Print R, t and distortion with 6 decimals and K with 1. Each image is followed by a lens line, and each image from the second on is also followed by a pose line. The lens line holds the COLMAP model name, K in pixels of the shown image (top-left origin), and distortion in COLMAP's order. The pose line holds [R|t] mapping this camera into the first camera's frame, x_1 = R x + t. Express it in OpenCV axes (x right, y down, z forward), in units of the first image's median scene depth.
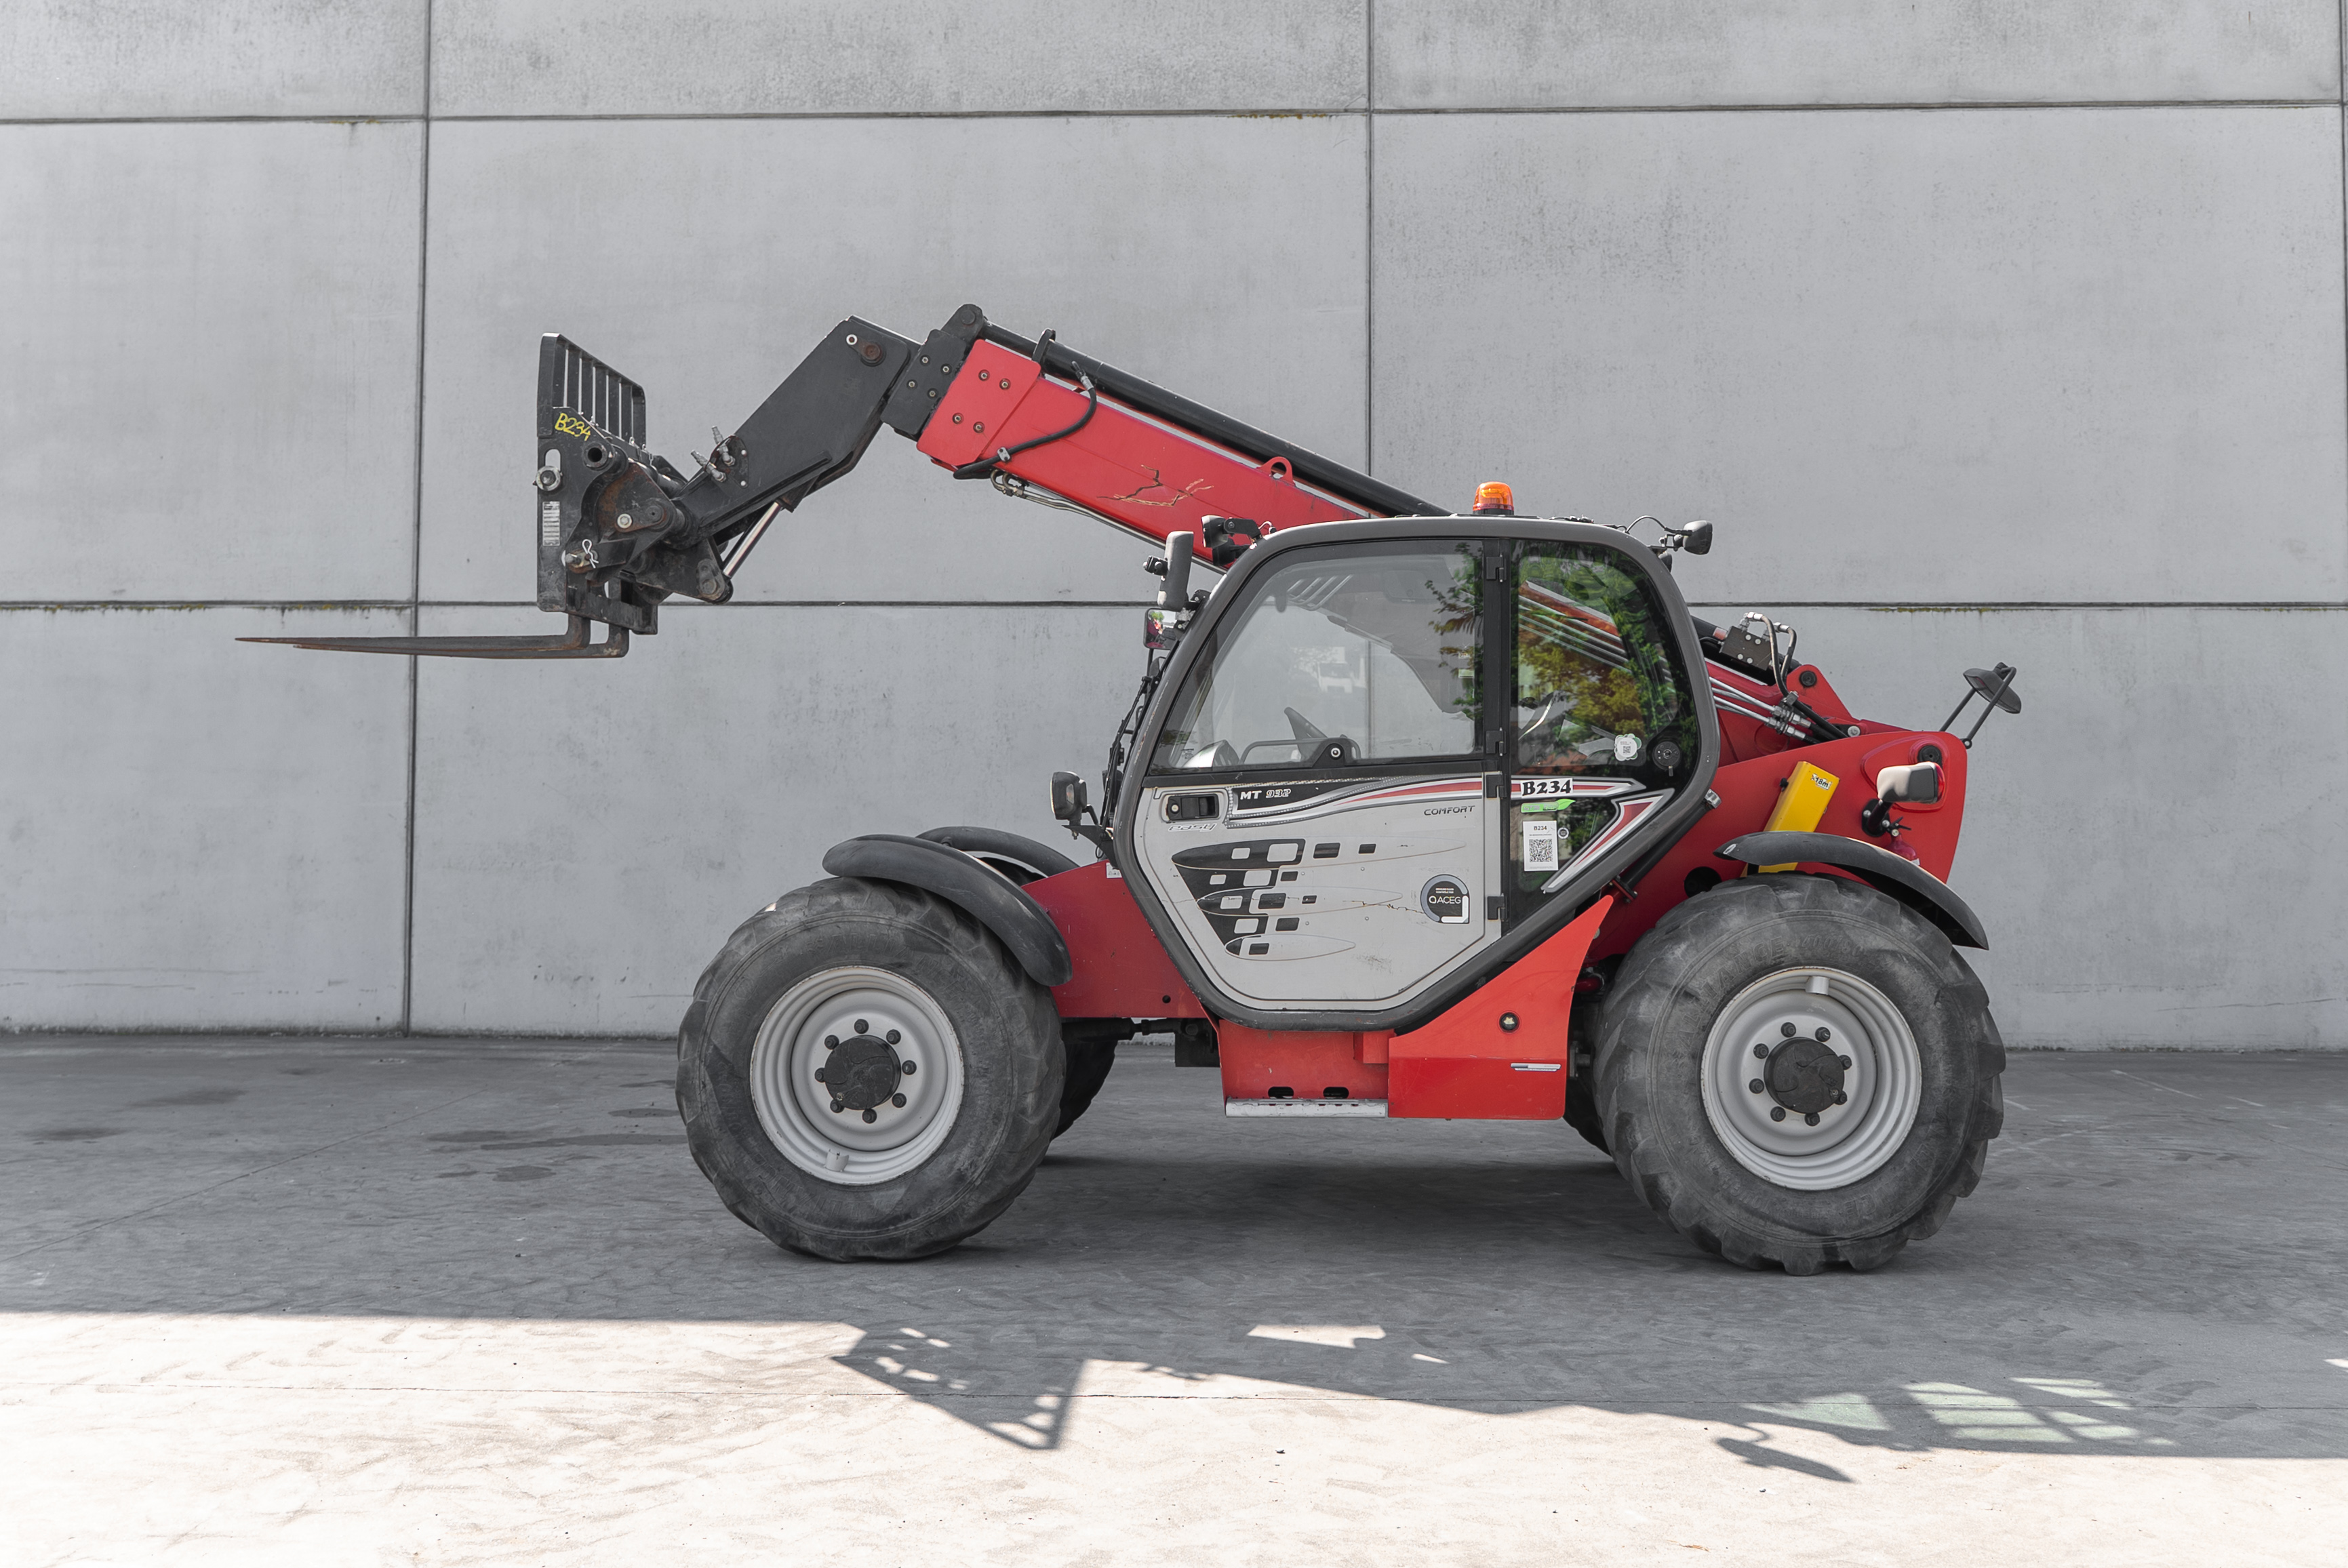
lens RADIAL K [[2106.7, 0, 1266.0], [0, 2106.7, 762.8], [0, 0, 1]] dist [-0.005181, -0.008634]
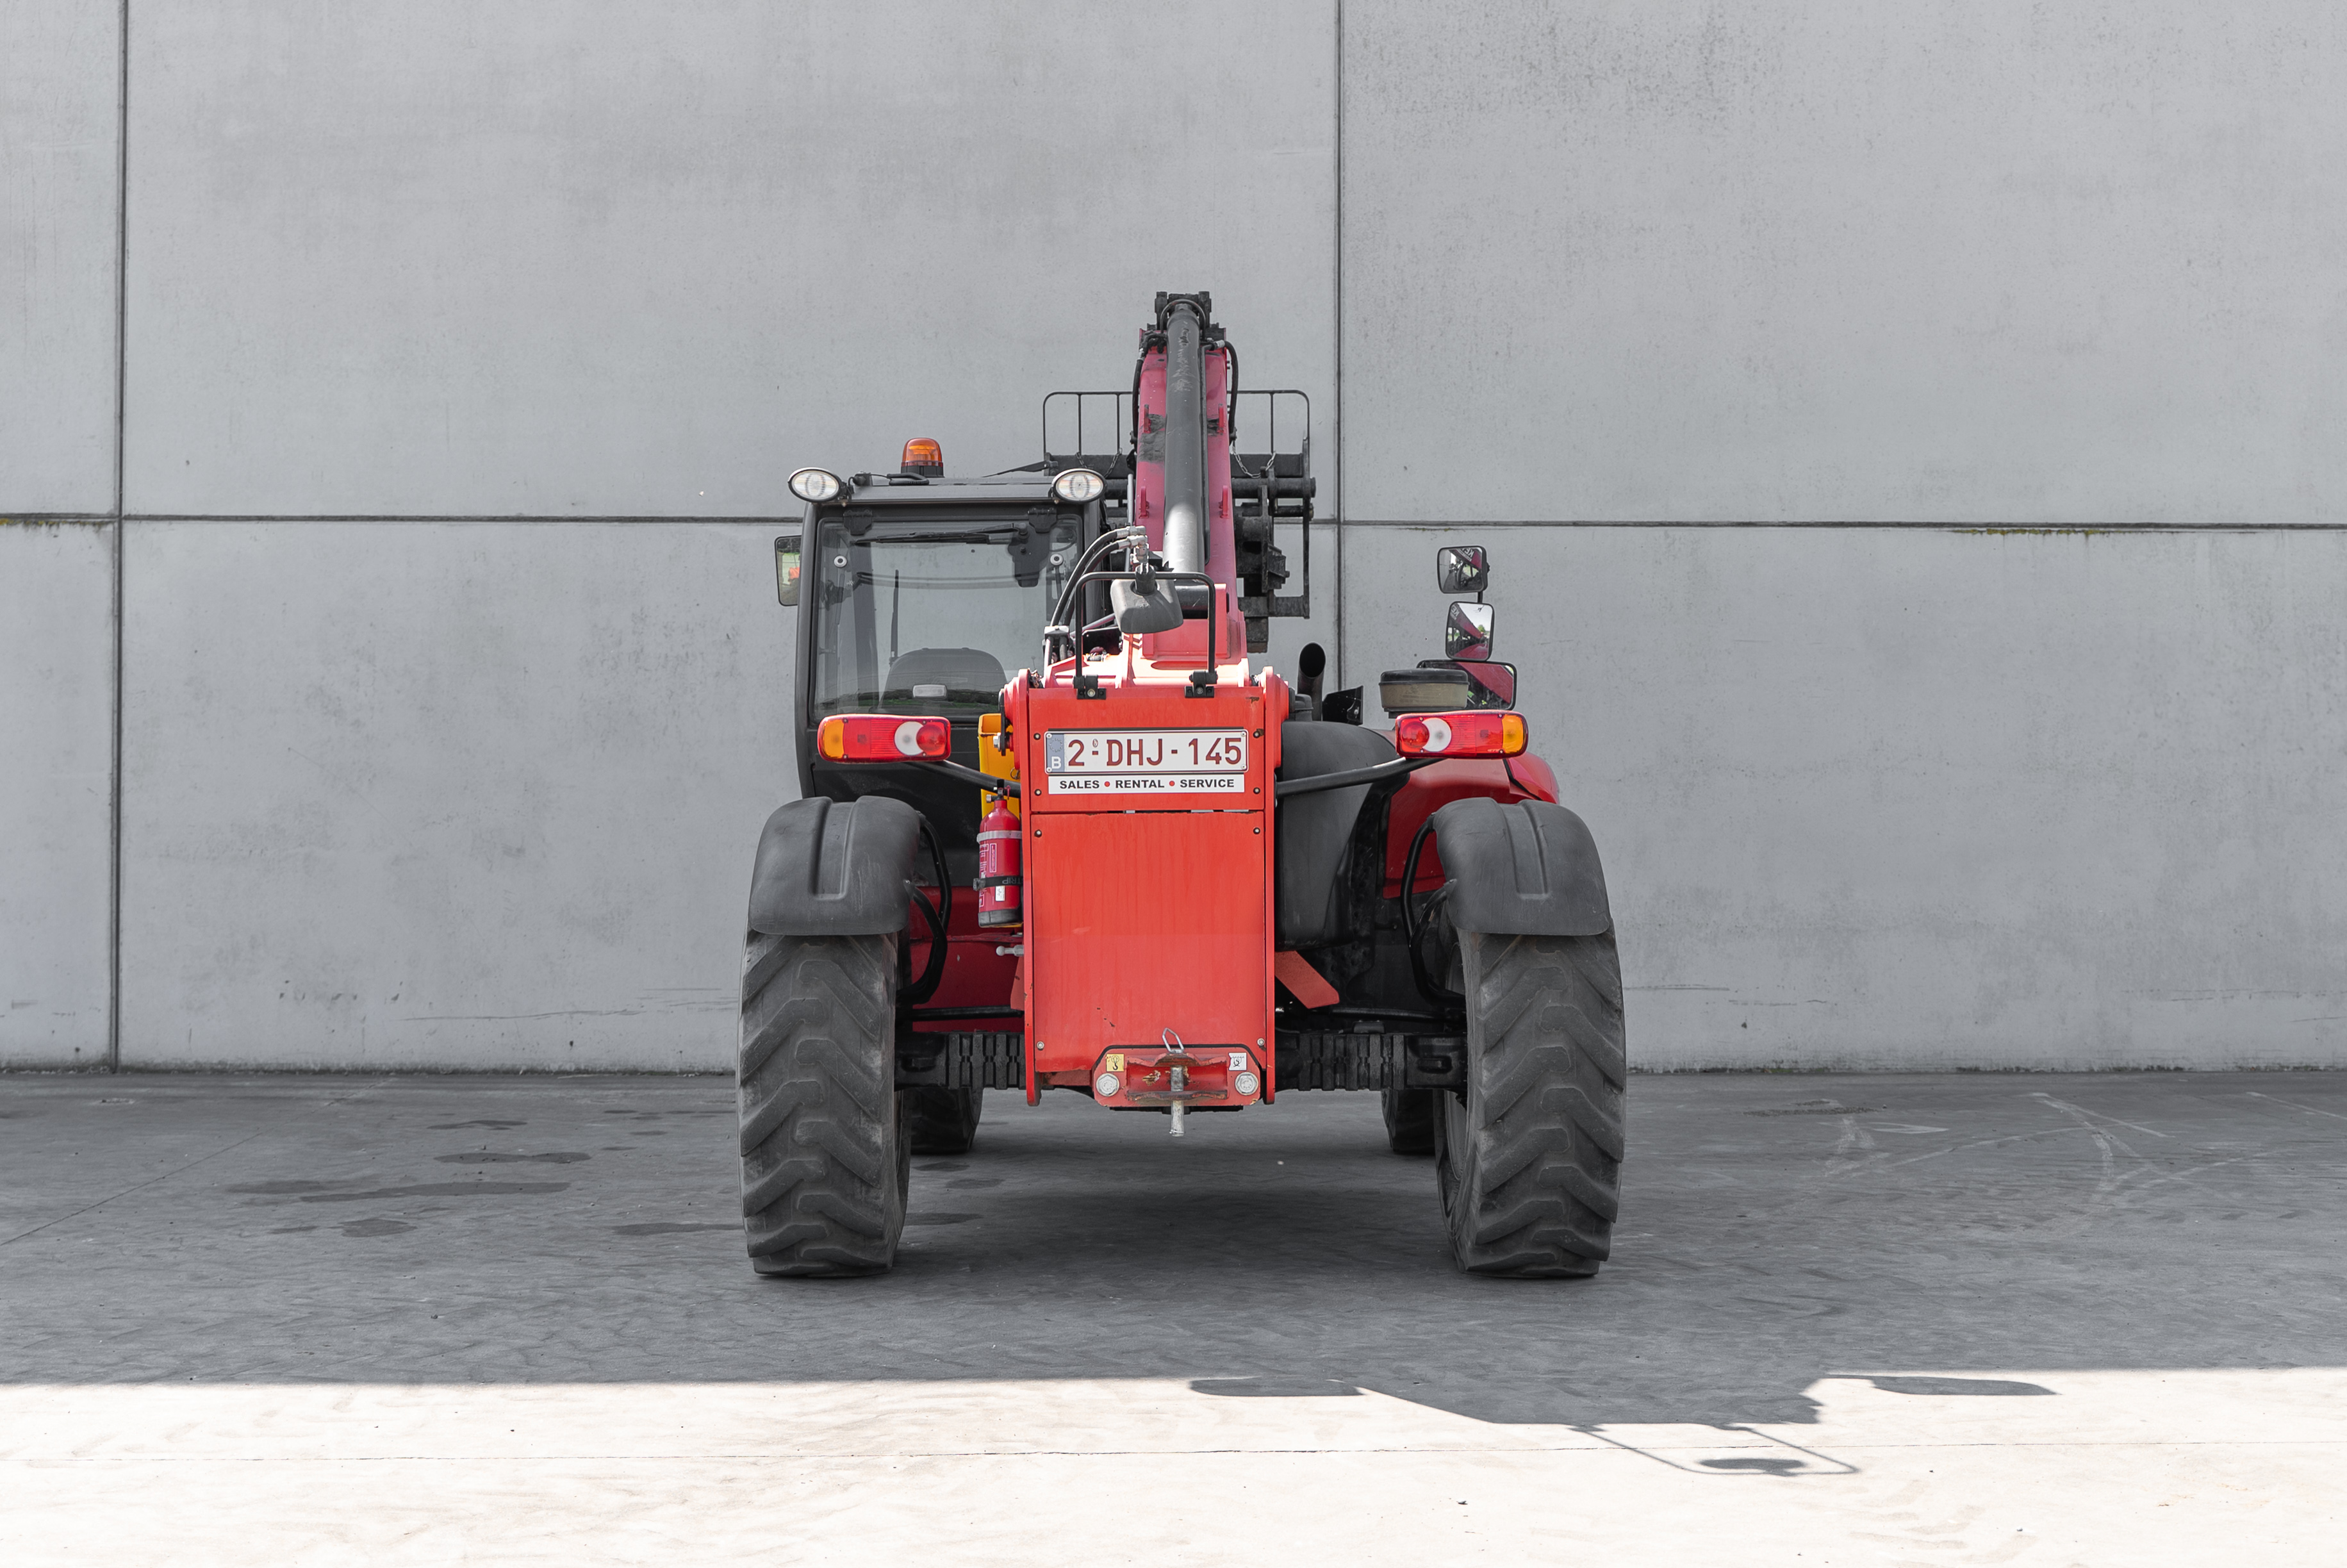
lens RADIAL K [[2769.8, 0, 1219.9], [0, 2769.8, 803.4], [0, 0, 1]] dist [-0.015368, 0.000000]
pose [[0.998008, -0.002988, 0.063017, -0.062762], [0.001277, 0.999630, 0.027173, 0.002665], [-0.063075, -0.027038, 0.997642, -0.048511]]
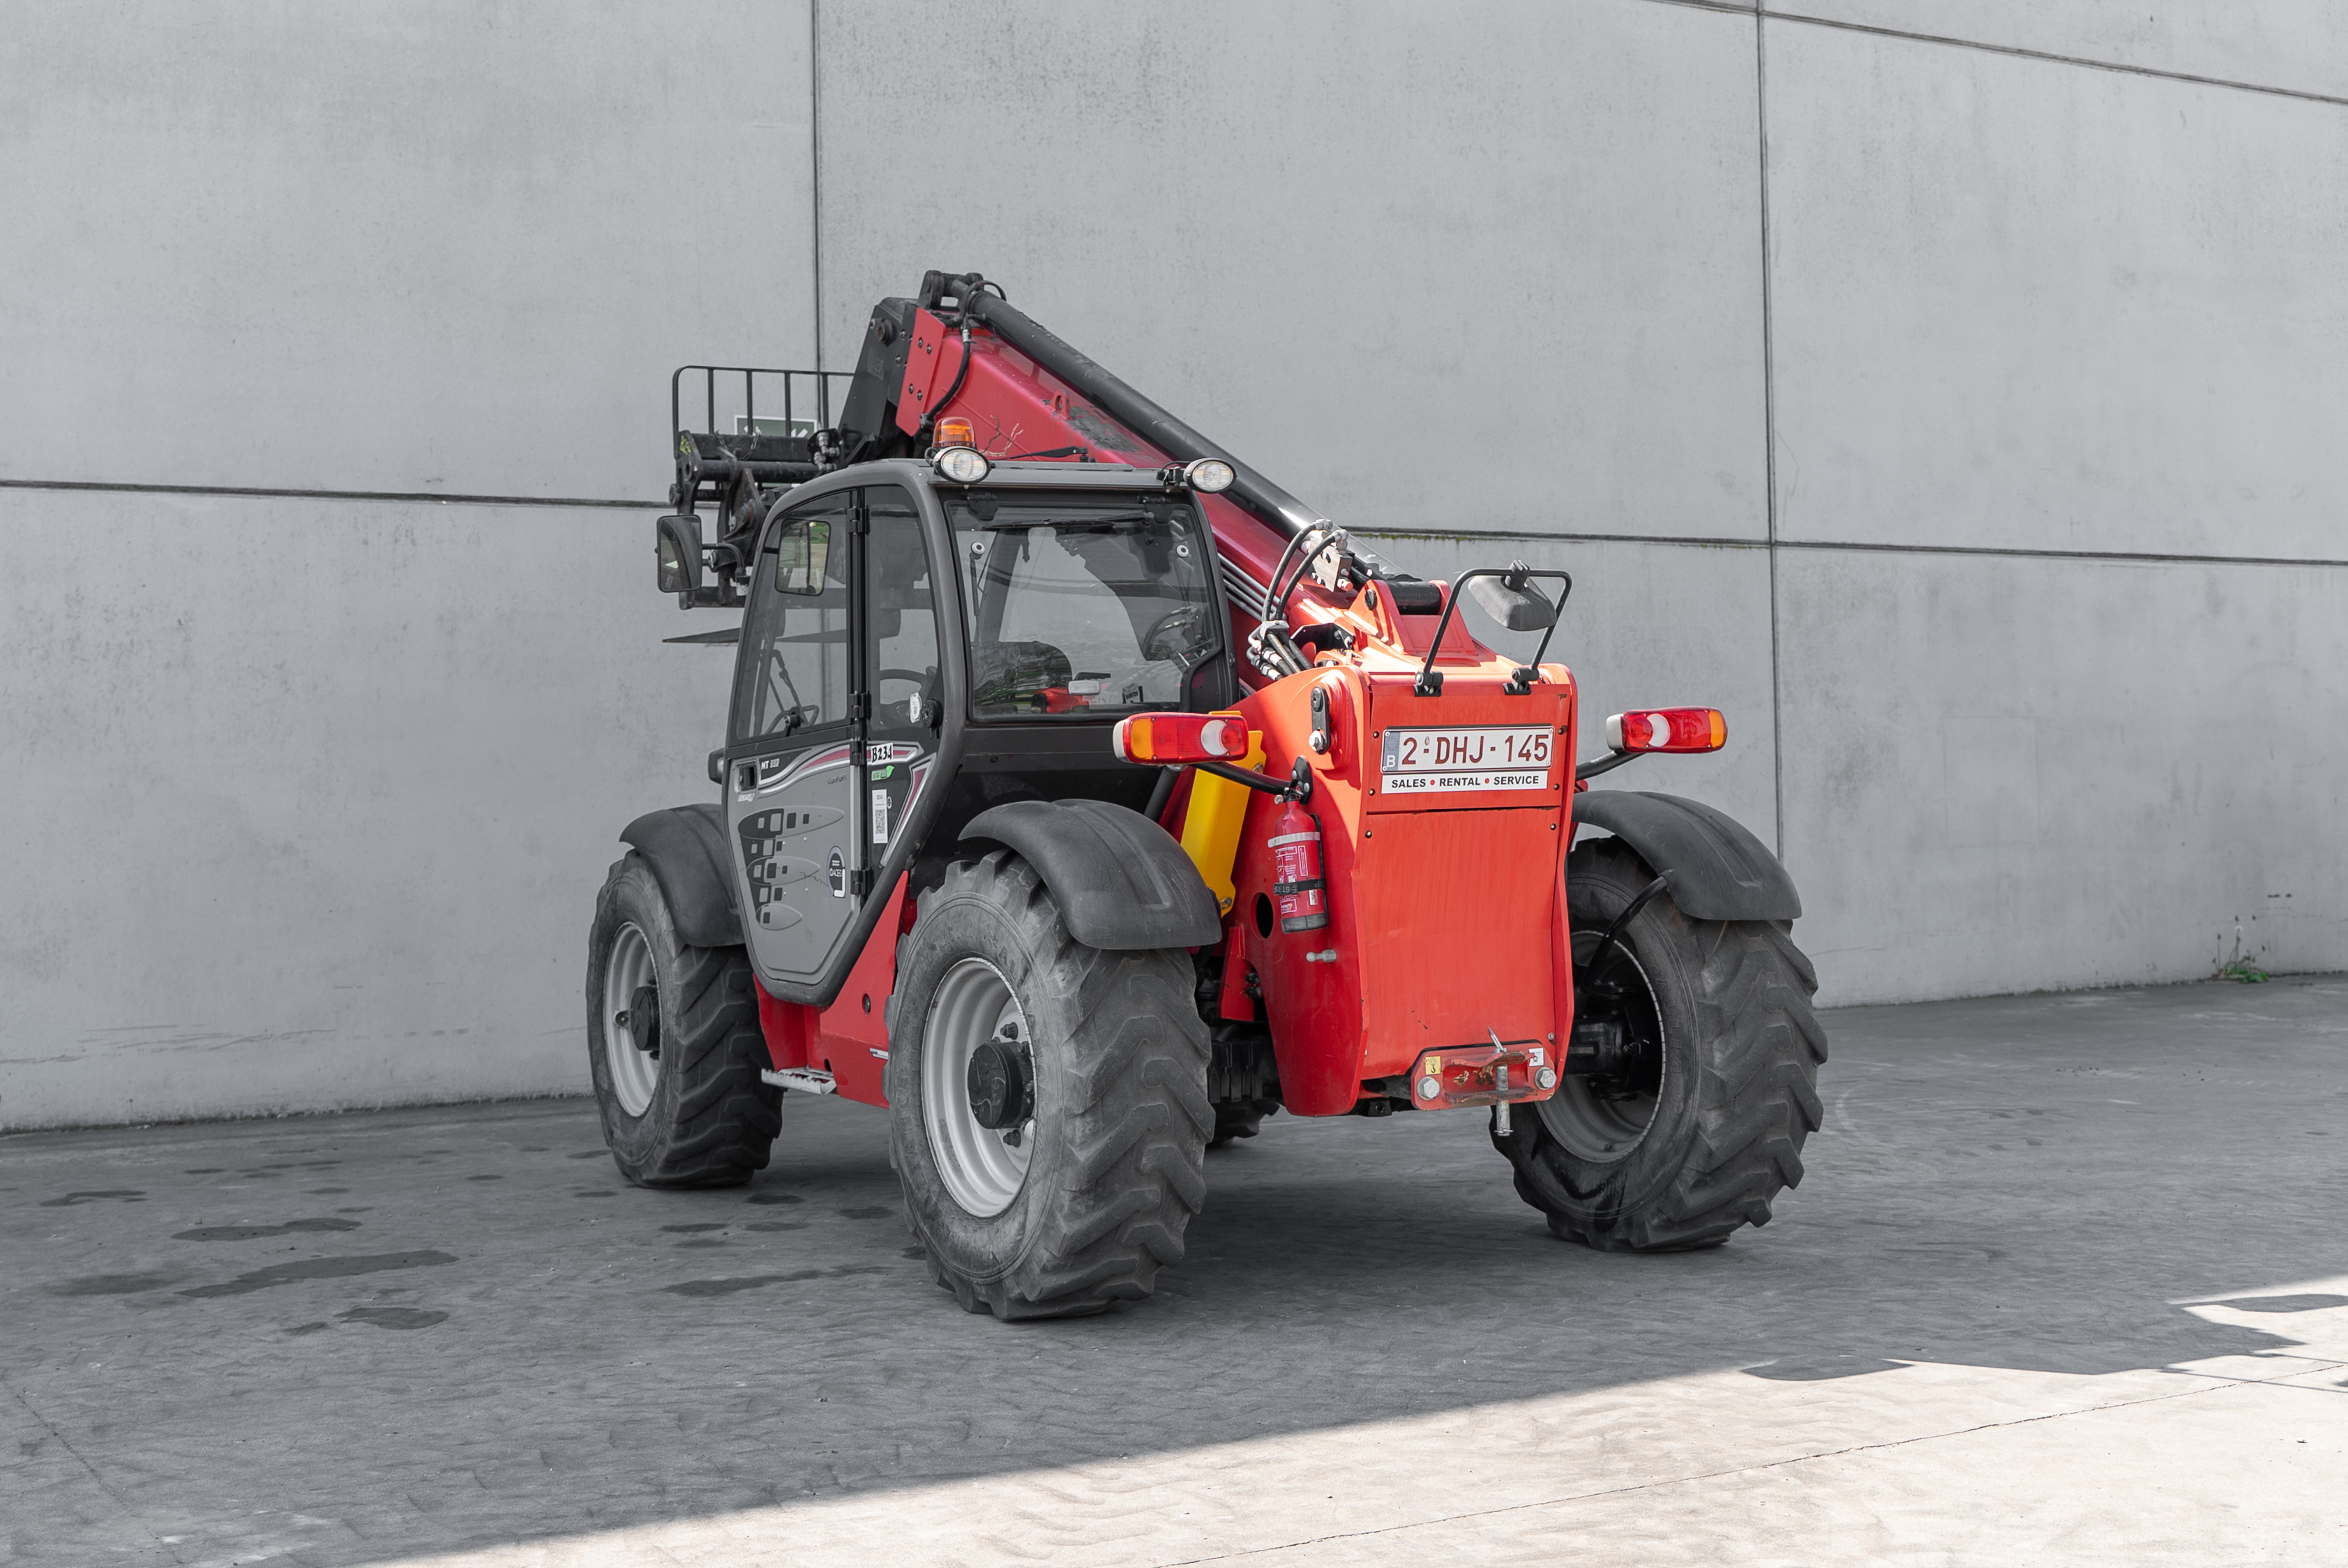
lens RADIAL K [[2761.1, 0, 1109.1], [0, 2761.1, 771.3], [0, 0, 1]] dist [-0.019762, 0.000000]
pose [[0.869182, -0.015834, 0.494240, -0.363989], [0.006271, 0.999760, 0.021000, -0.000063], [-0.494453, -0.015153, 0.869072, 0.061938]]
